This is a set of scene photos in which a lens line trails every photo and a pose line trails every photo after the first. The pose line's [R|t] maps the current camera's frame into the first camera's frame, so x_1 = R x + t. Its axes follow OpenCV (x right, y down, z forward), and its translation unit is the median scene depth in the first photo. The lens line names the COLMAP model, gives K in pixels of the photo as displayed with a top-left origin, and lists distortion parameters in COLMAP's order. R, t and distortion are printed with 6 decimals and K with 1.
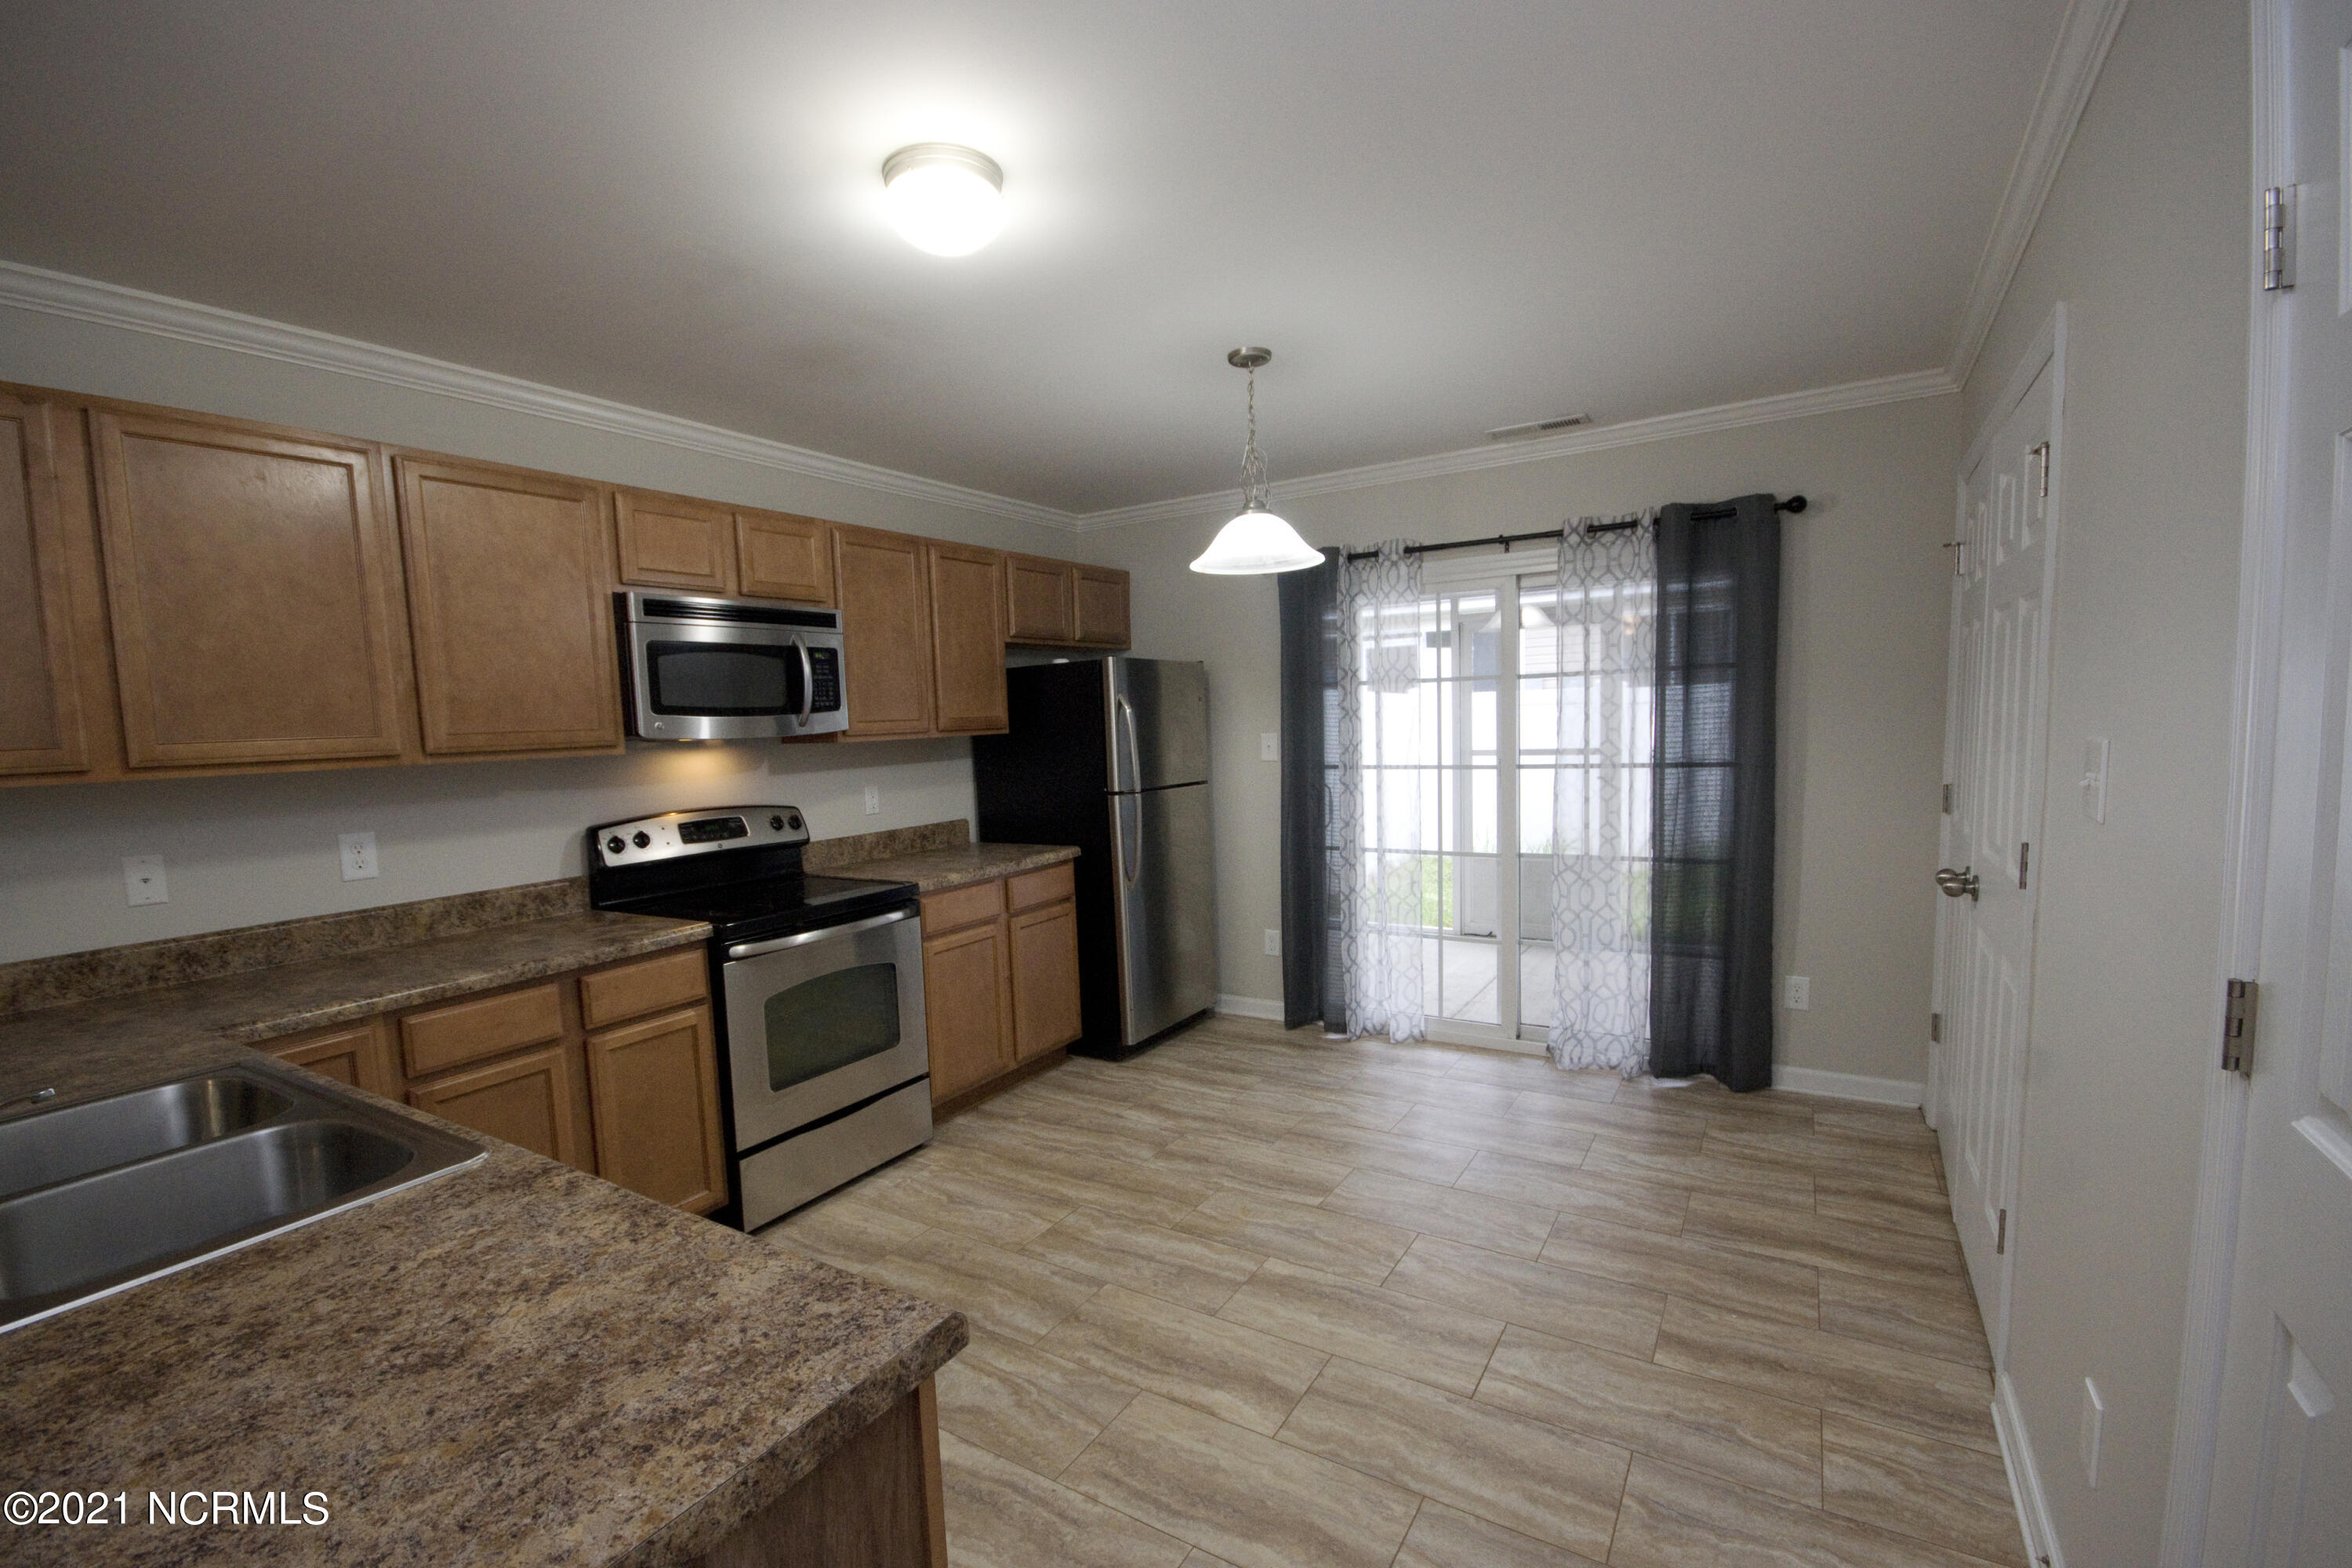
lens RADIAL K [[1029.8, 0, 1156.2], [0, 1029.8, 804.0], [0, 0, 1]] dist [-0.001544, -0.005936]
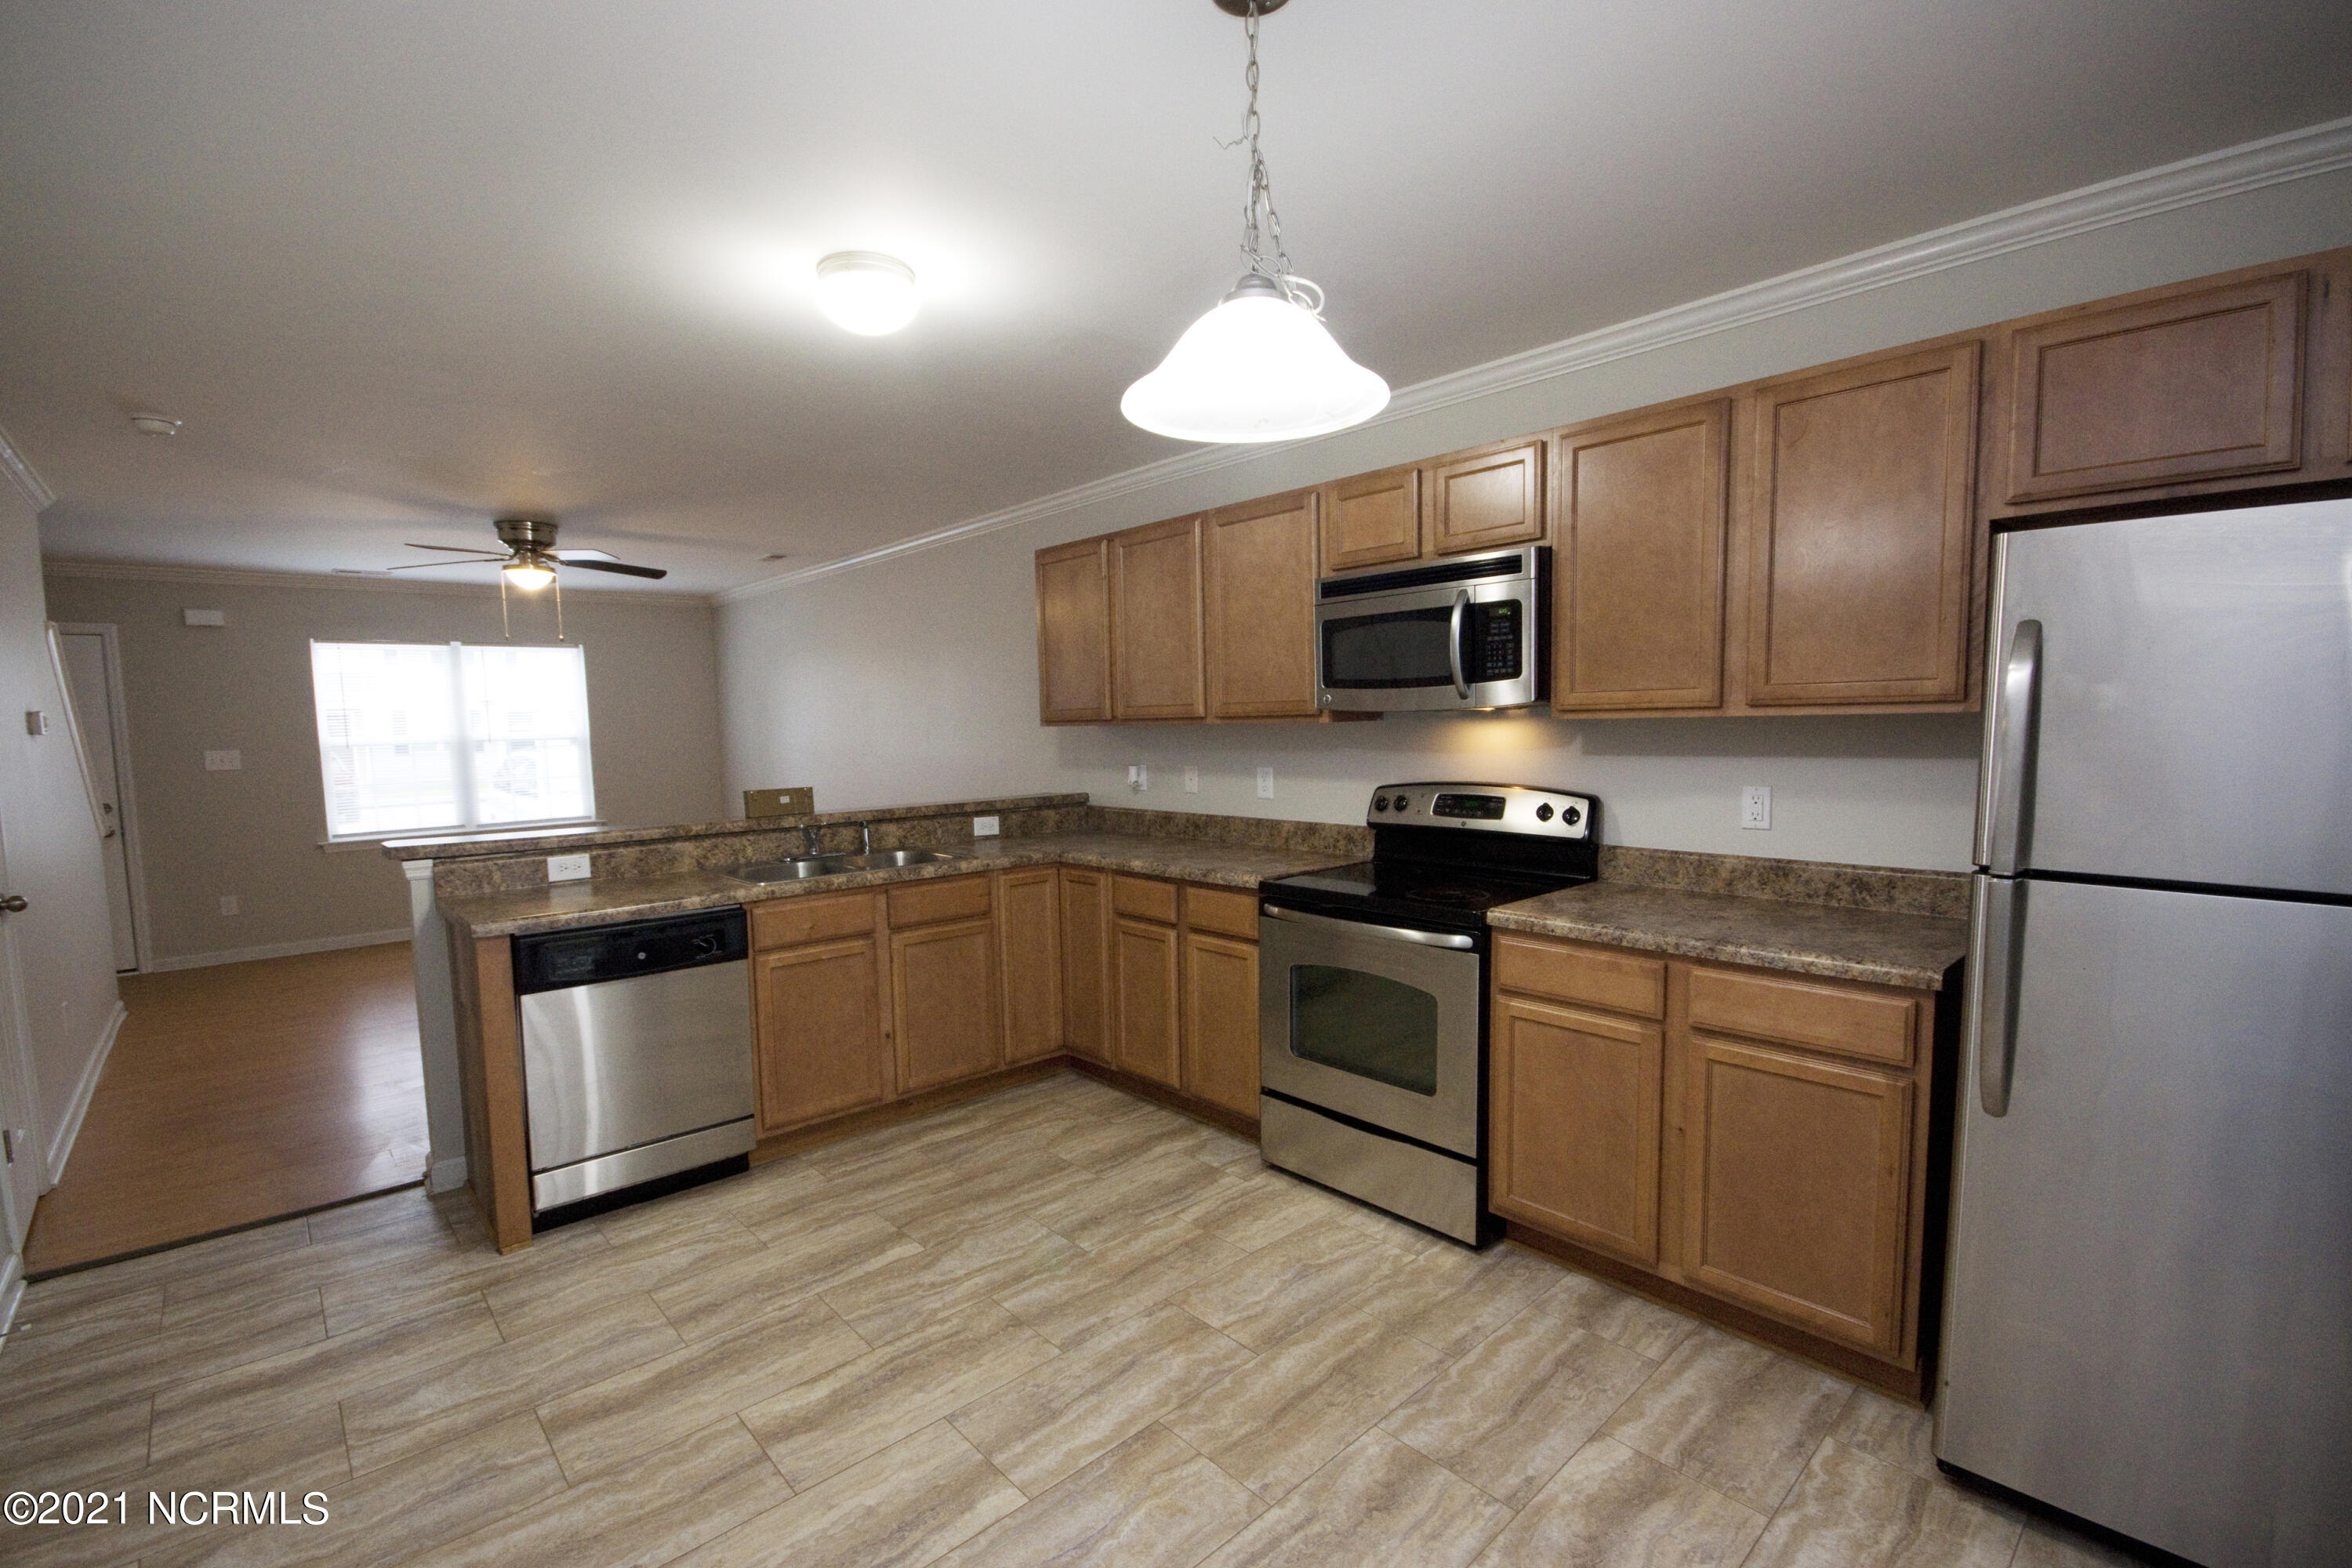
lens RADIAL K [[1029.8, 0, 1159.3], [0, 1029.8, 802.4], [0, 0, 1]] dist [-0.001544, -0.005936]
pose [[-0.270569, 0.121715, -0.954975, 0.510898], [-0.051911, 0.988688, 0.140719, -0.090461], [0.961300, 0.087648, -0.261190, 0.909782]]
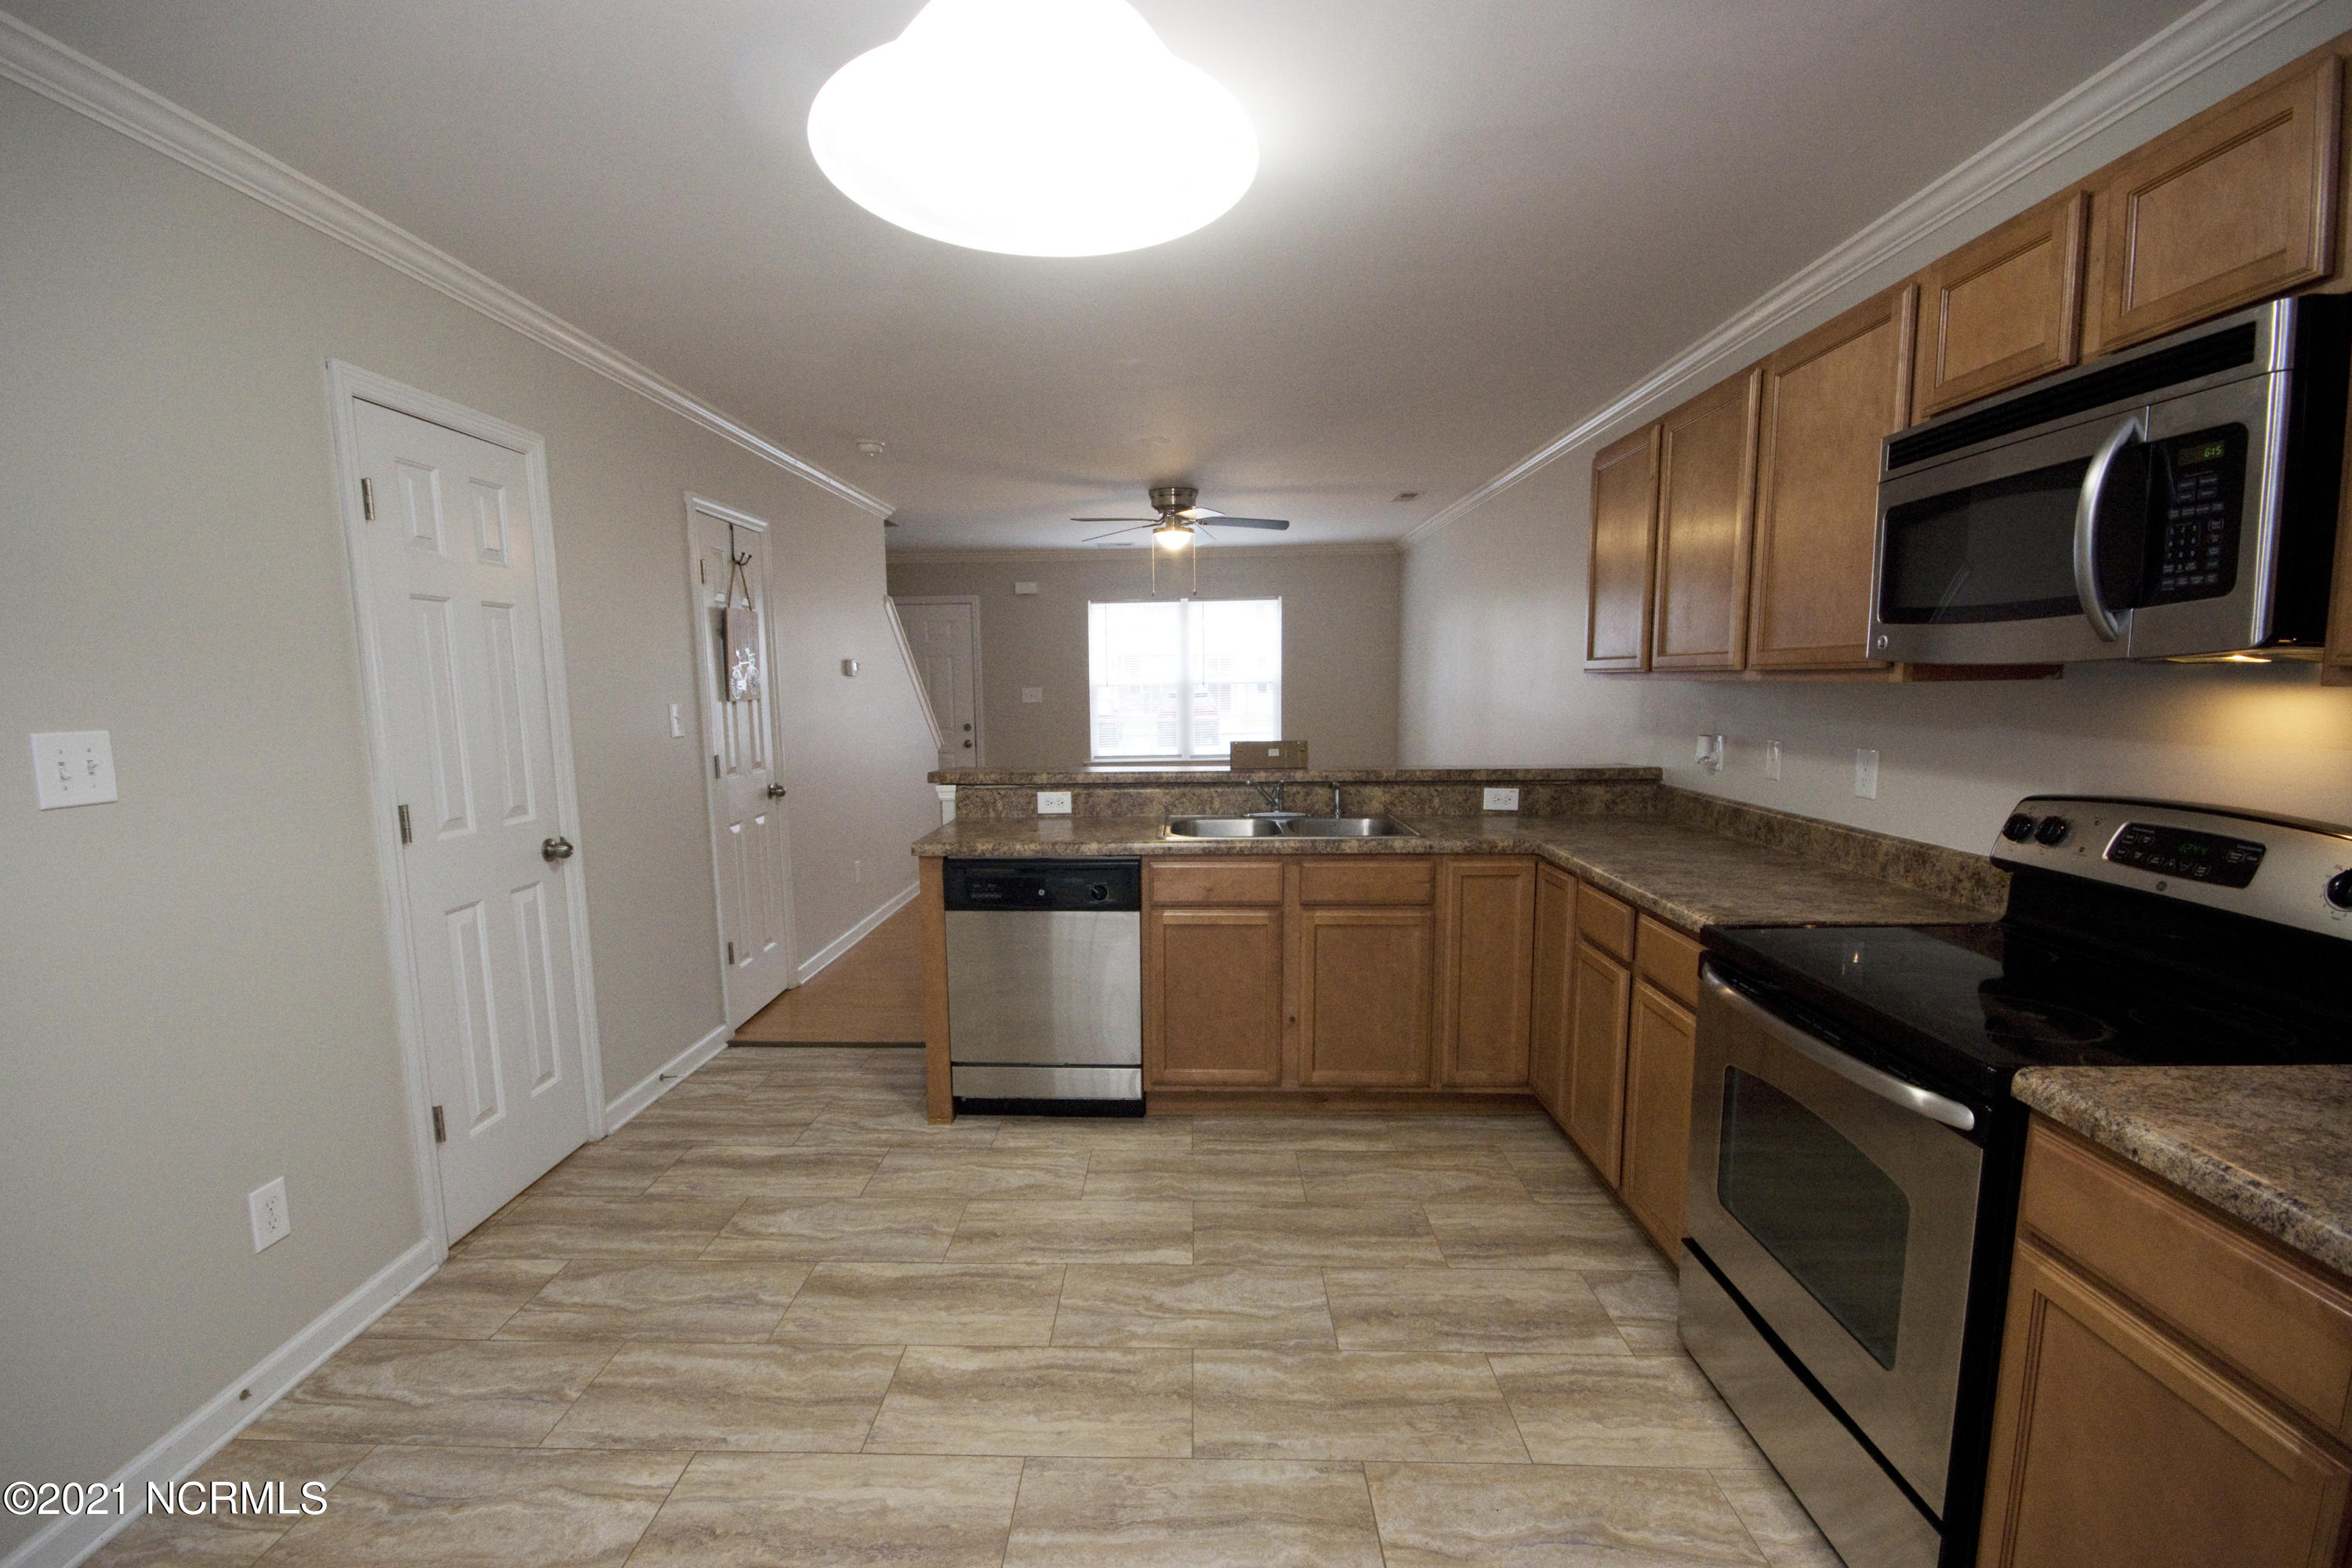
lens RADIAL K [[1029.8, 0, 1155.2], [0, 1029.8, 803.8], [0, 0, 1]] dist [-0.001544, -0.005936]
pose [[-0.864872, 0.109052, -0.490005, 0.197656], [0.001875, 0.976814, 0.214084, -0.093478], [0.501990, 0.184236, -0.845023, 1.081731]]
